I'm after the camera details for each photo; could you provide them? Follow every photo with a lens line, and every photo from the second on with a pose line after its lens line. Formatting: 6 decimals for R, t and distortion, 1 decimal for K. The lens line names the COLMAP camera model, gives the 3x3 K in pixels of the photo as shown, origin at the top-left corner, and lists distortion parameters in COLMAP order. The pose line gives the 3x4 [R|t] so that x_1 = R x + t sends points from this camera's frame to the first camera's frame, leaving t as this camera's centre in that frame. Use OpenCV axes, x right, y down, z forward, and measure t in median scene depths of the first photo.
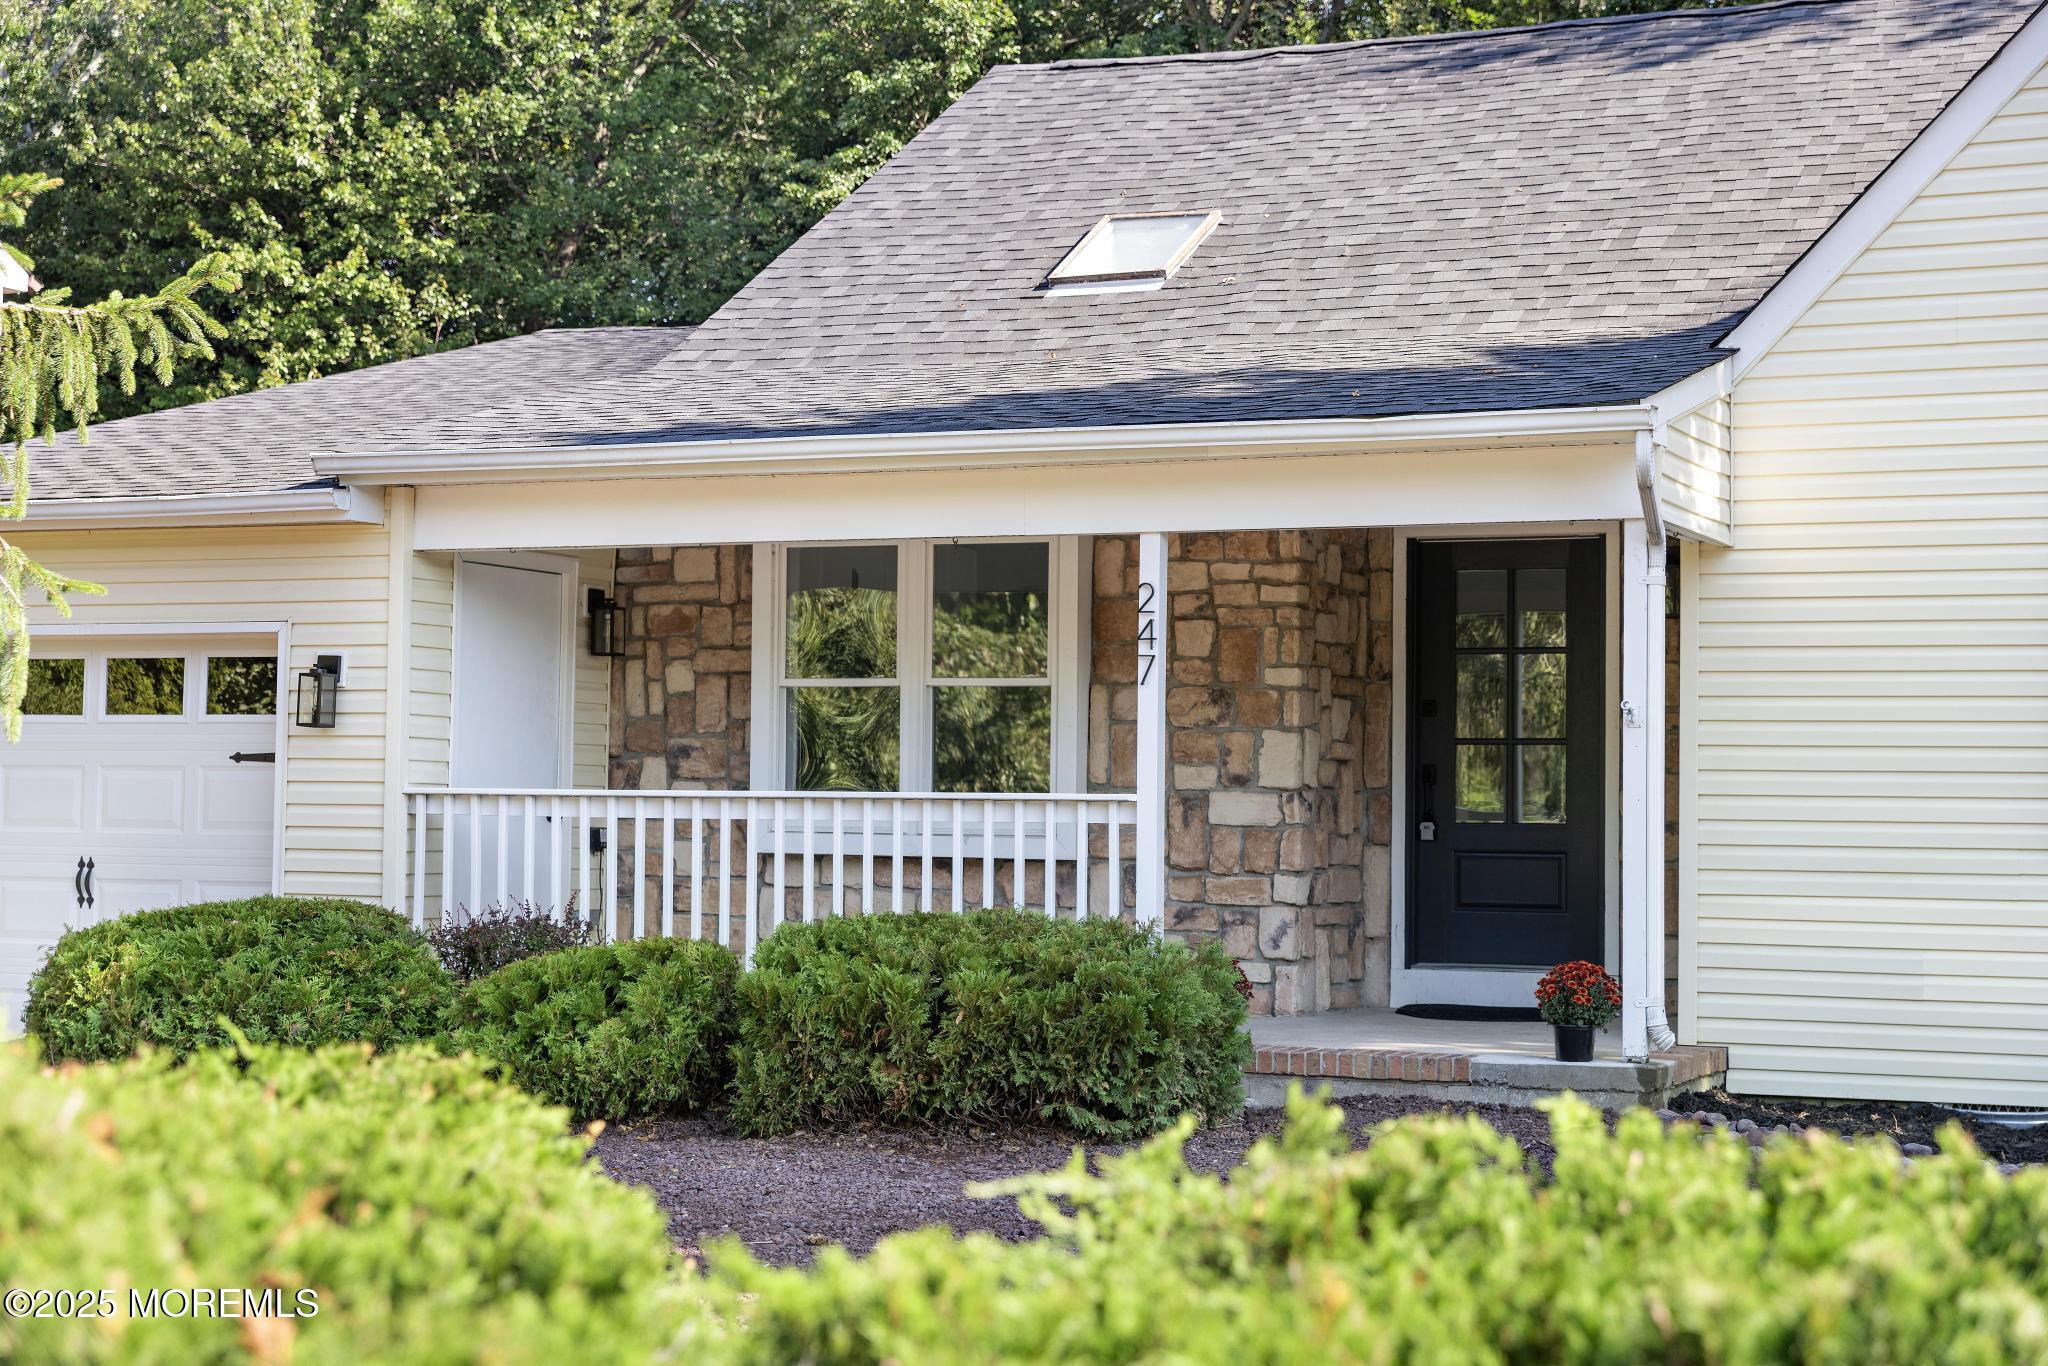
lens RADIAL K [[3457.7, 0, 1024.0], [0, 3457.7, 683.0], [0, 0, 1]] dist [-0.018232, -0.042239]
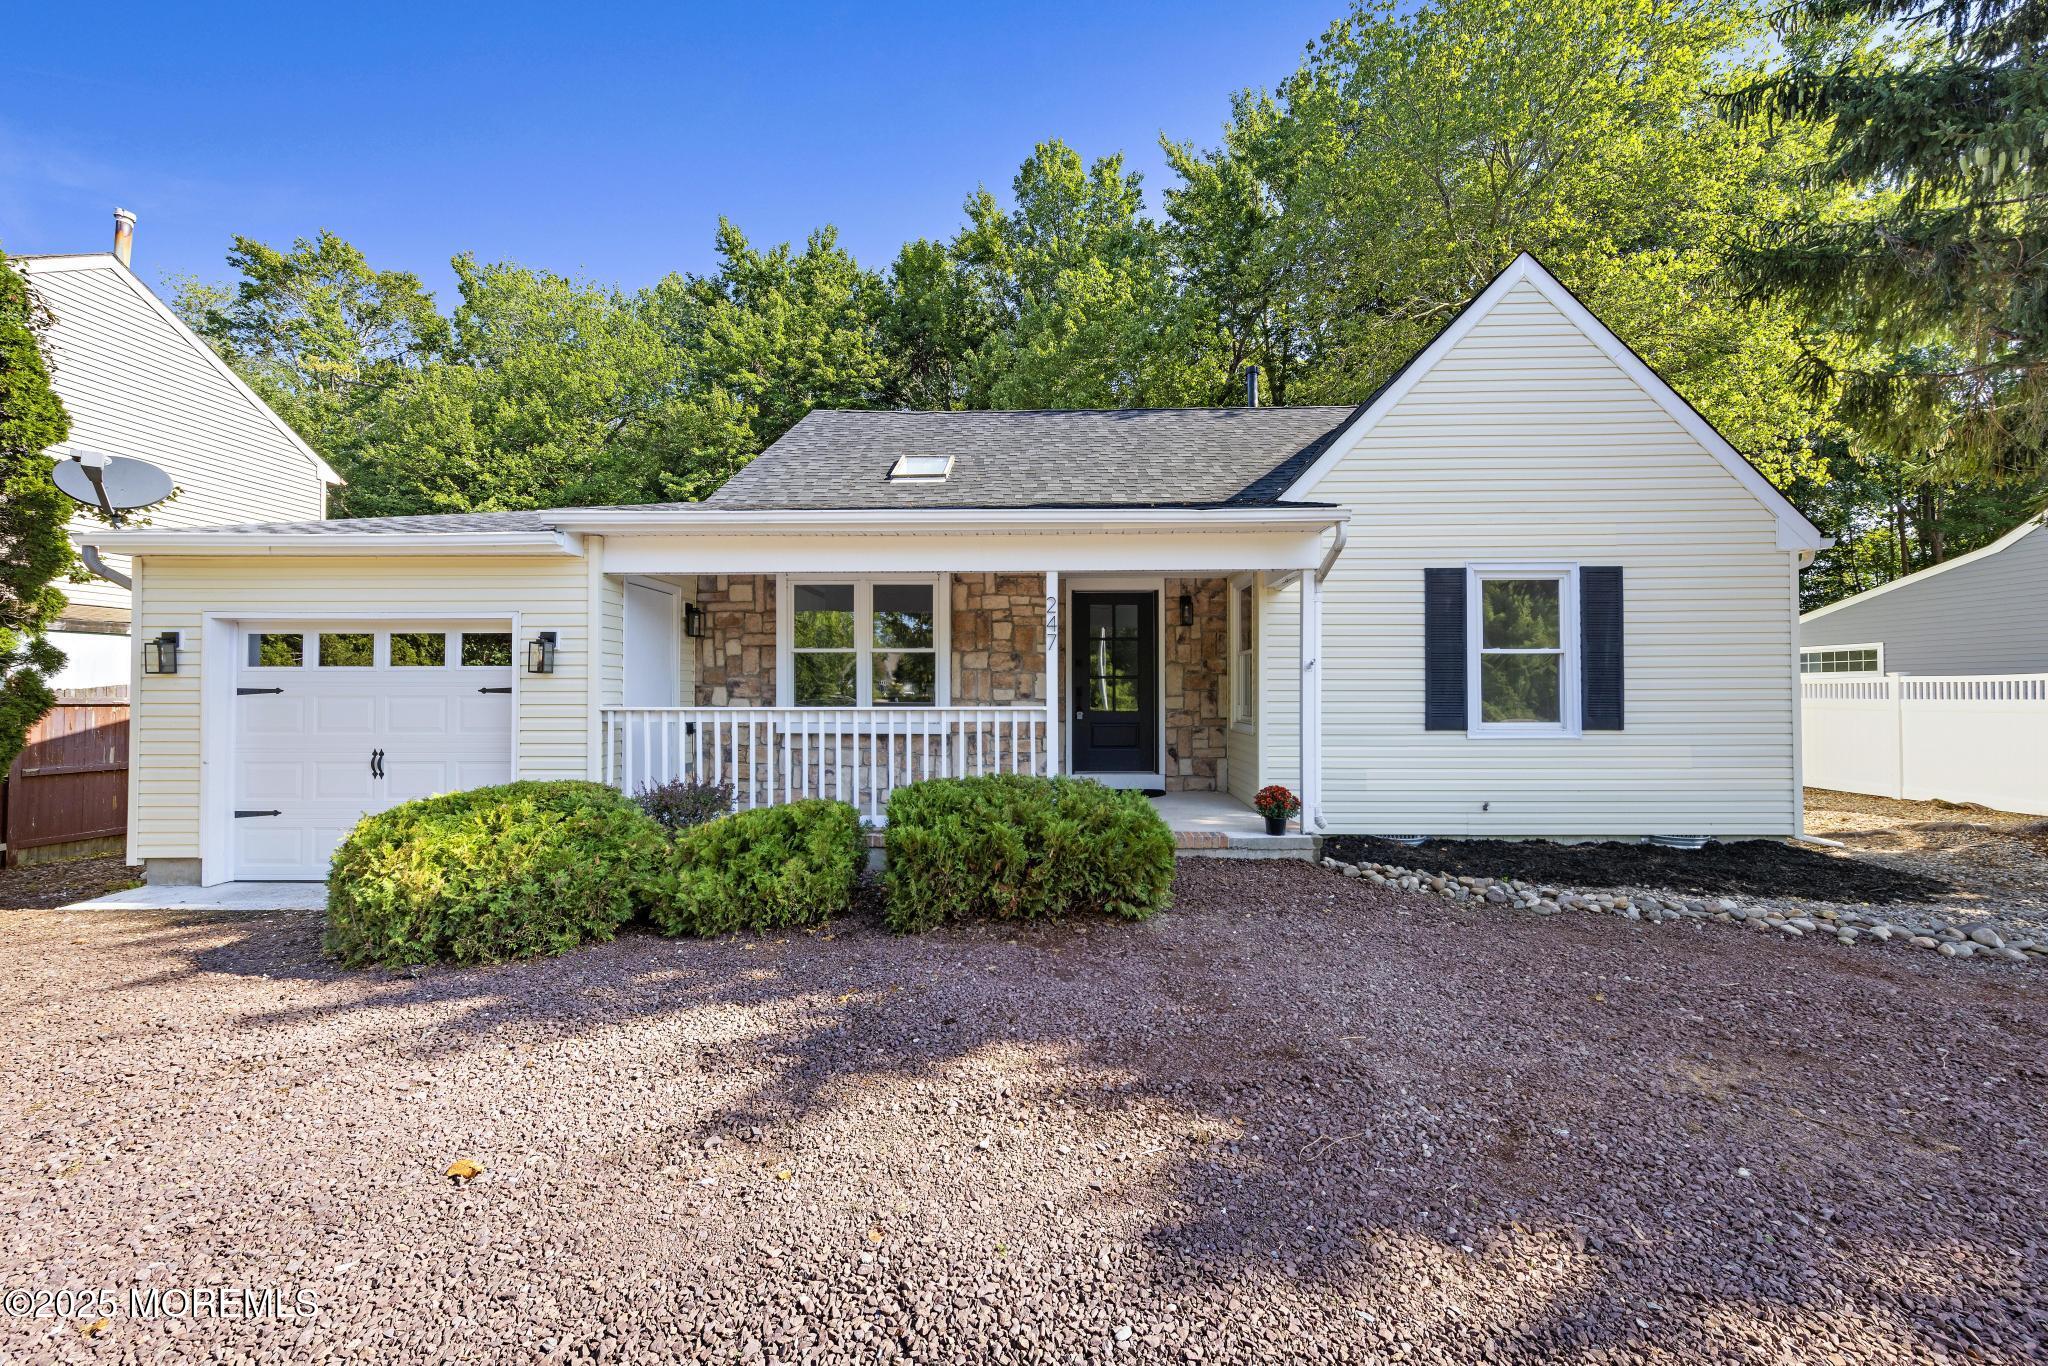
lens RADIAL K [[822.1, 0, 1024.0], [0, 822.1, 683.0], [0, 0, 1]] dist [-0.000439, -0.000262]
pose [[0.919372, -0.008337, 0.393301, -0.142661], [-0.002545, 0.999628, 0.027137, 0.005914], [-0.393381, -0.025950, 0.919009, 0.520365]]
